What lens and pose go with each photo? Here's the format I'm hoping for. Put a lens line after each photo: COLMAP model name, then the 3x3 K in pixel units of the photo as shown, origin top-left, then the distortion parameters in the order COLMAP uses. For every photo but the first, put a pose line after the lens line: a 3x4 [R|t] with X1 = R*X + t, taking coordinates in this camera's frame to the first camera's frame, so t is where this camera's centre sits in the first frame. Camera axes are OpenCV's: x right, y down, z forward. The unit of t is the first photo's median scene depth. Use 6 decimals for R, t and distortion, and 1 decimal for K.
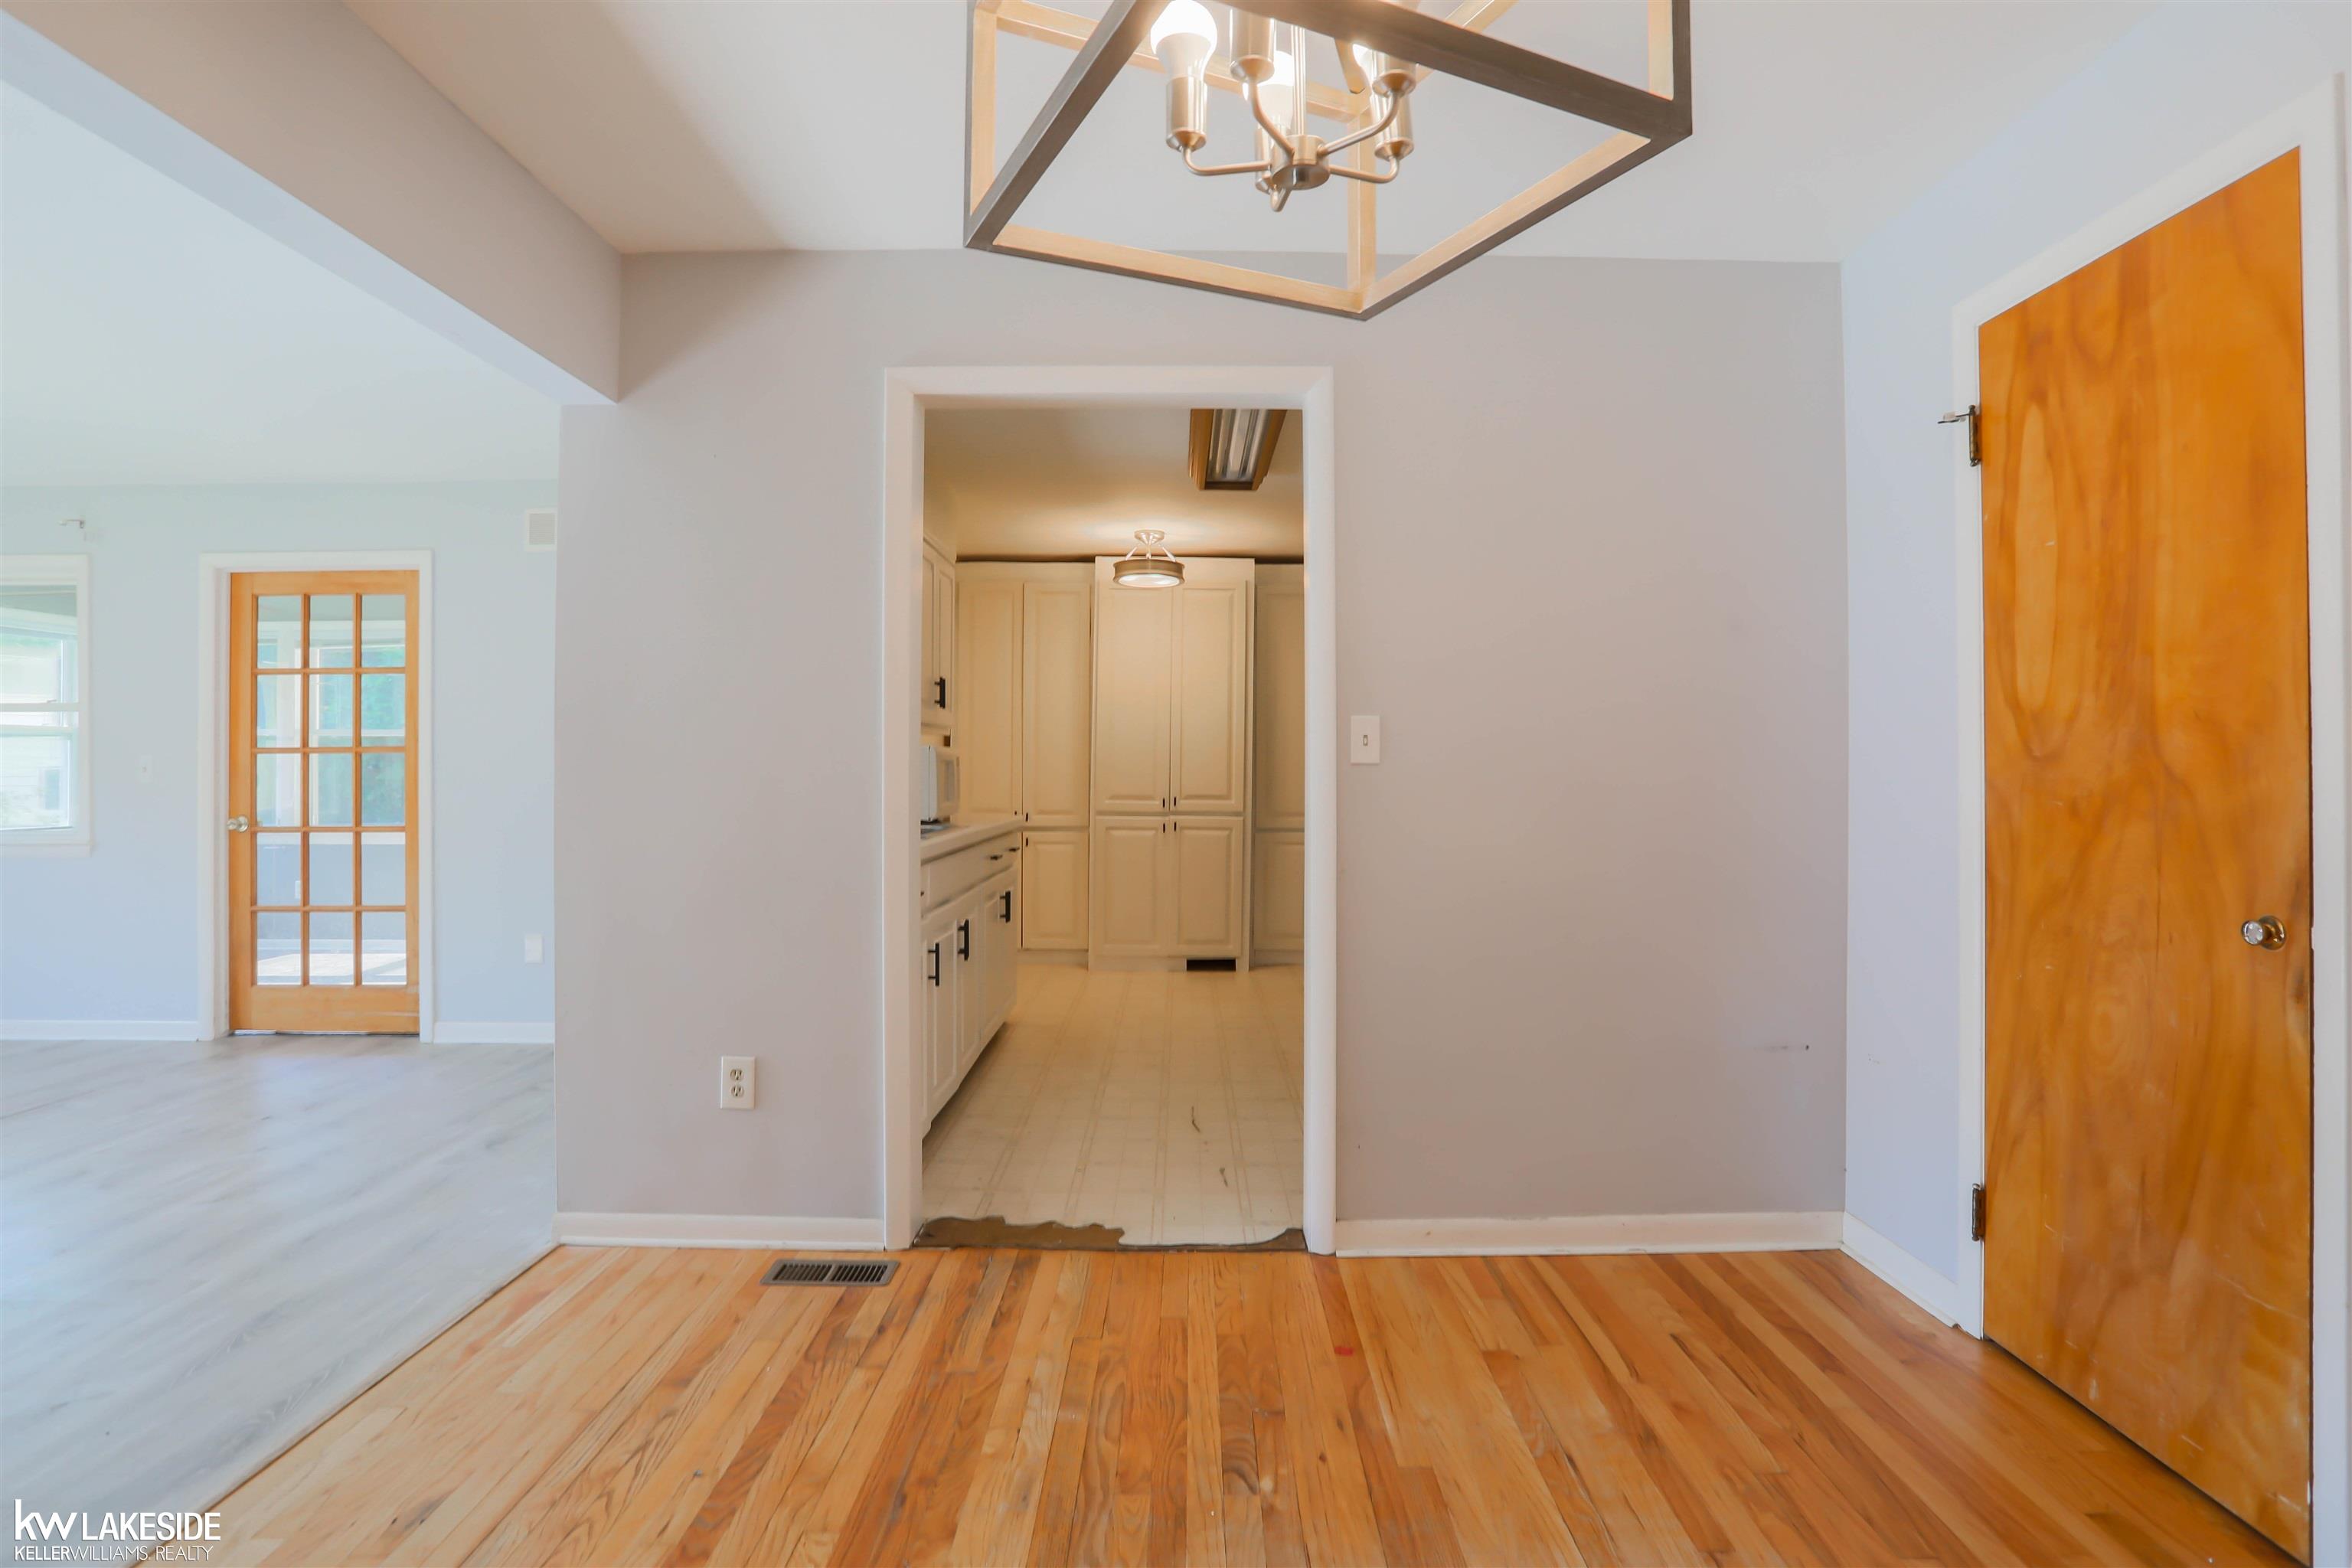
lens RADIAL K [[1258.5, 0, 1176.0], [0, 1258.5, 784.0], [0, 0, 1]] dist [-0.062324, 0.000851]
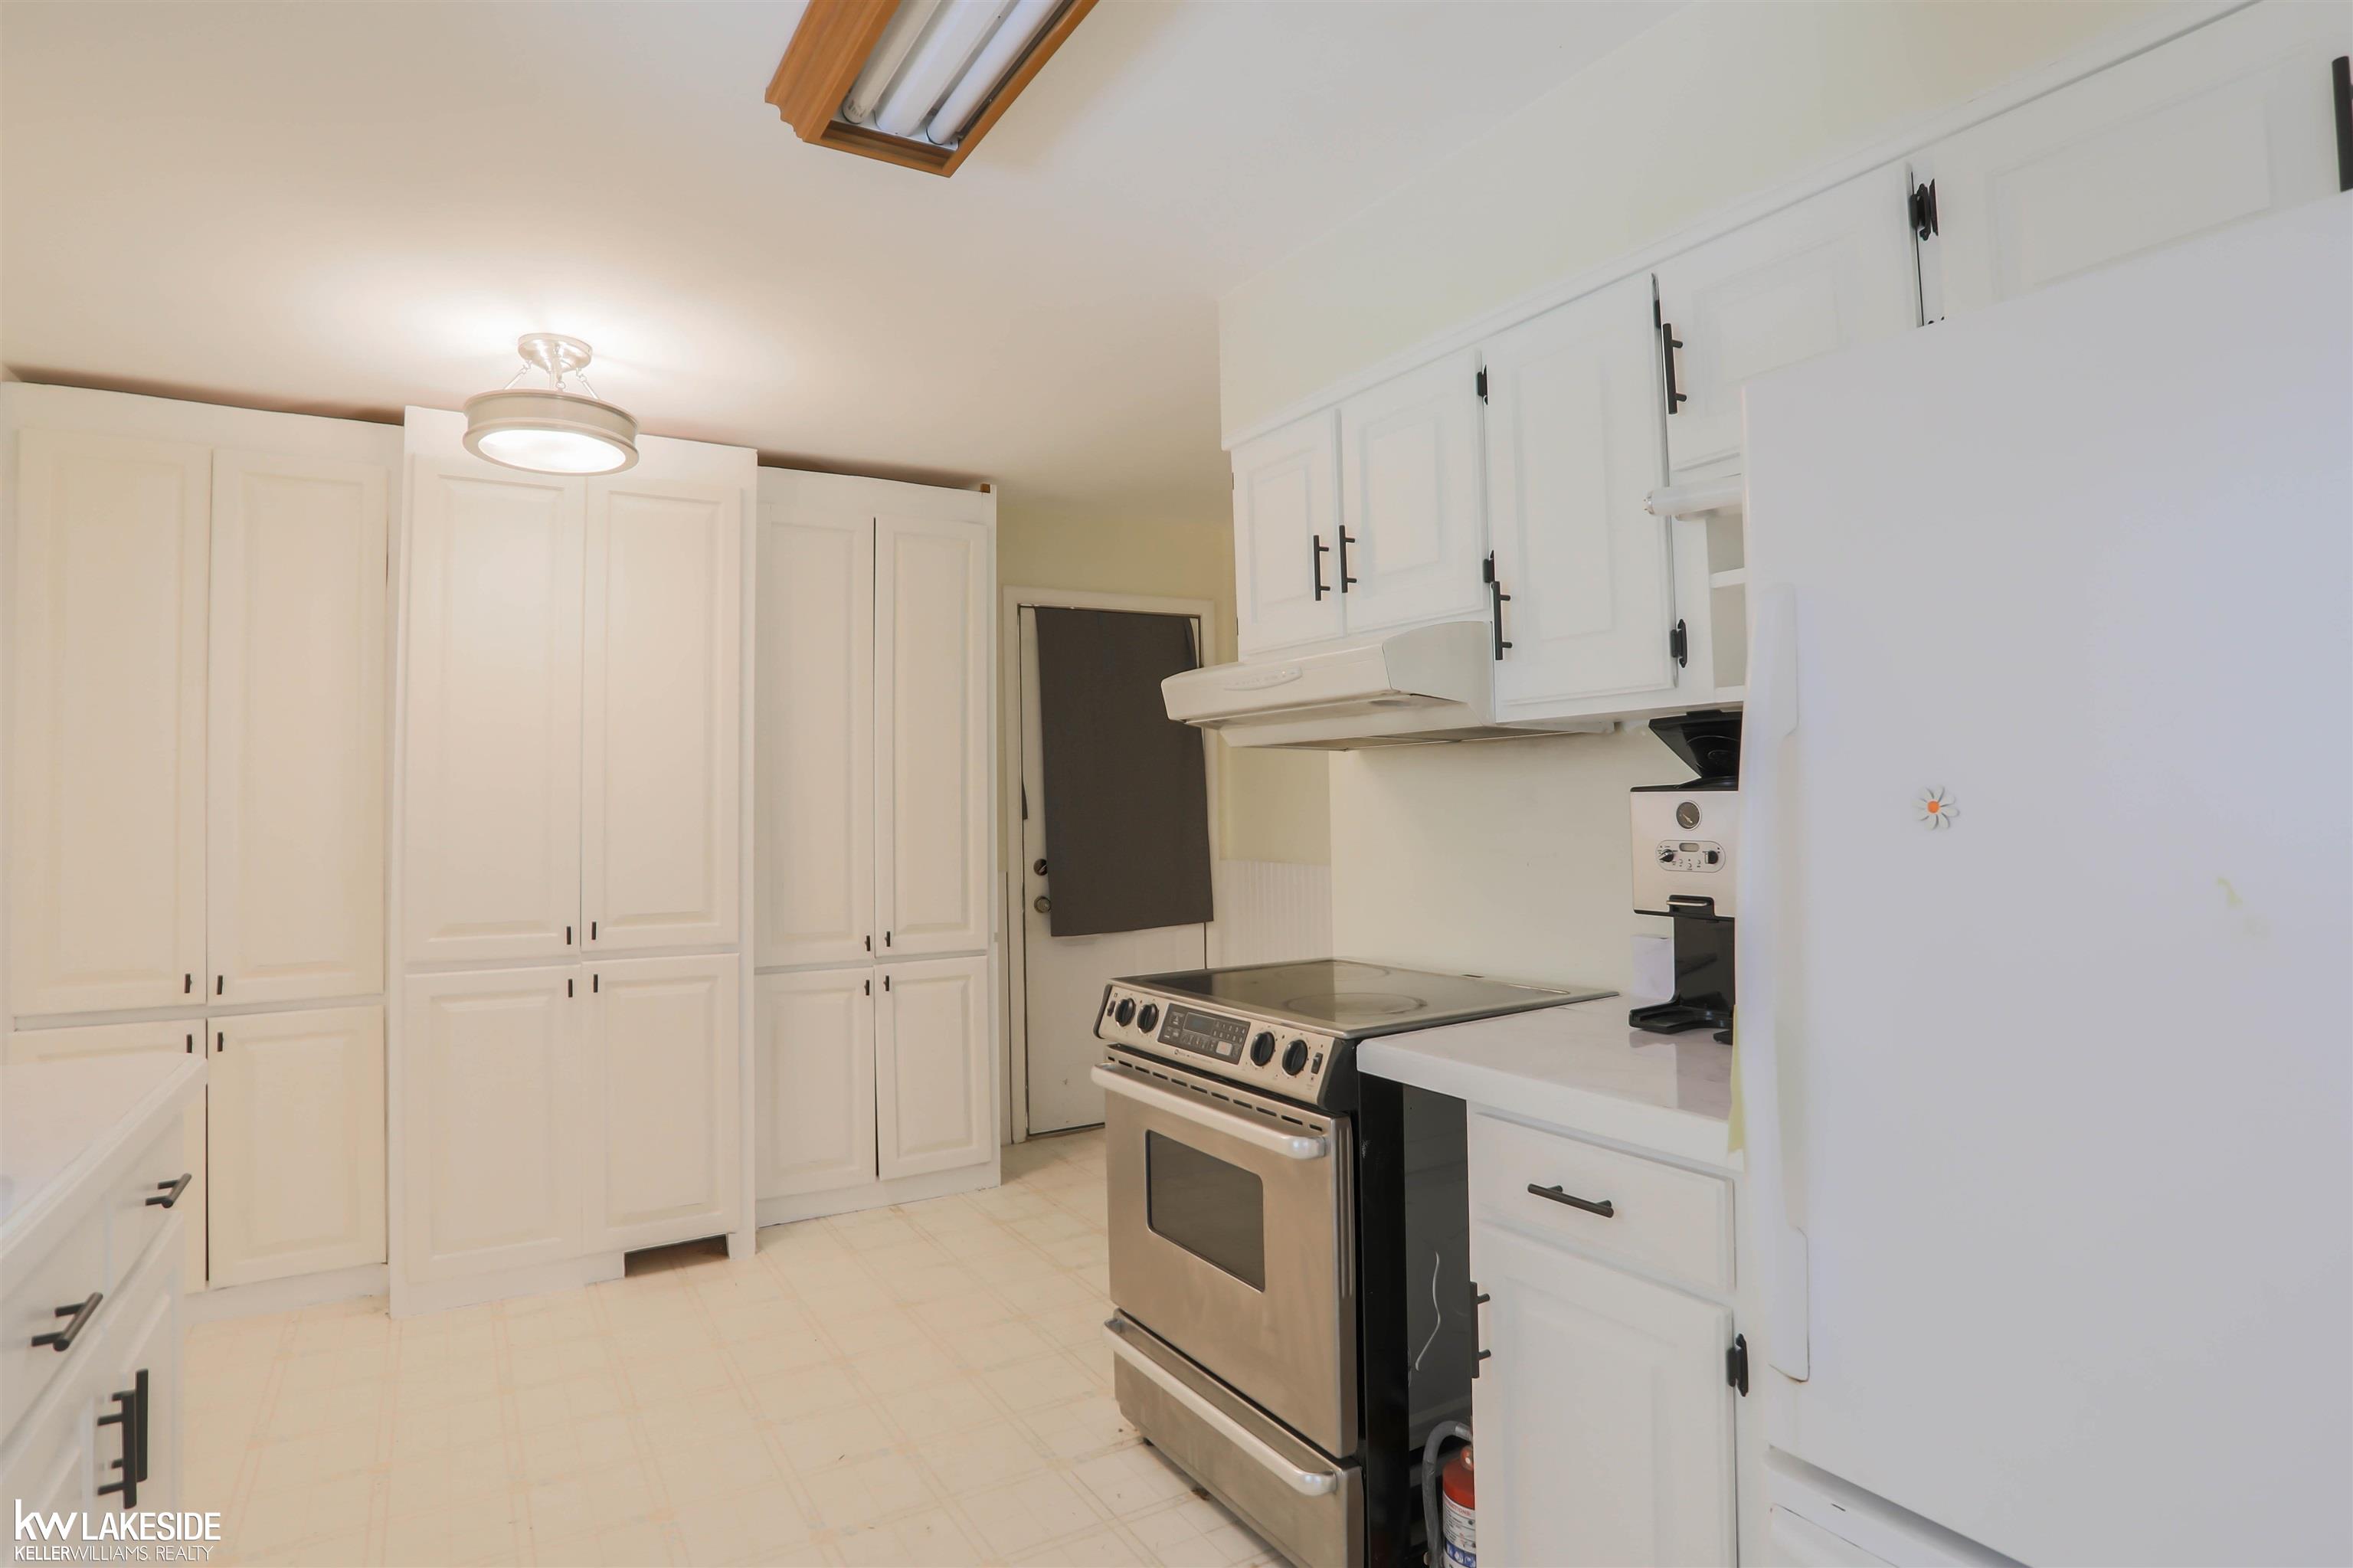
lens RADIAL K [[1259.0, 0, 1176.5], [0, 1259.0, 784.0], [0, 0, 1]] dist [-0.062324, 0.000851]
pose [[0.844677, -0.007603, 0.535223, -0.065701], [0.017455, 0.999759, -0.013346, -0.031707], [-0.534992, 0.020615, 0.844605, 0.483318]]
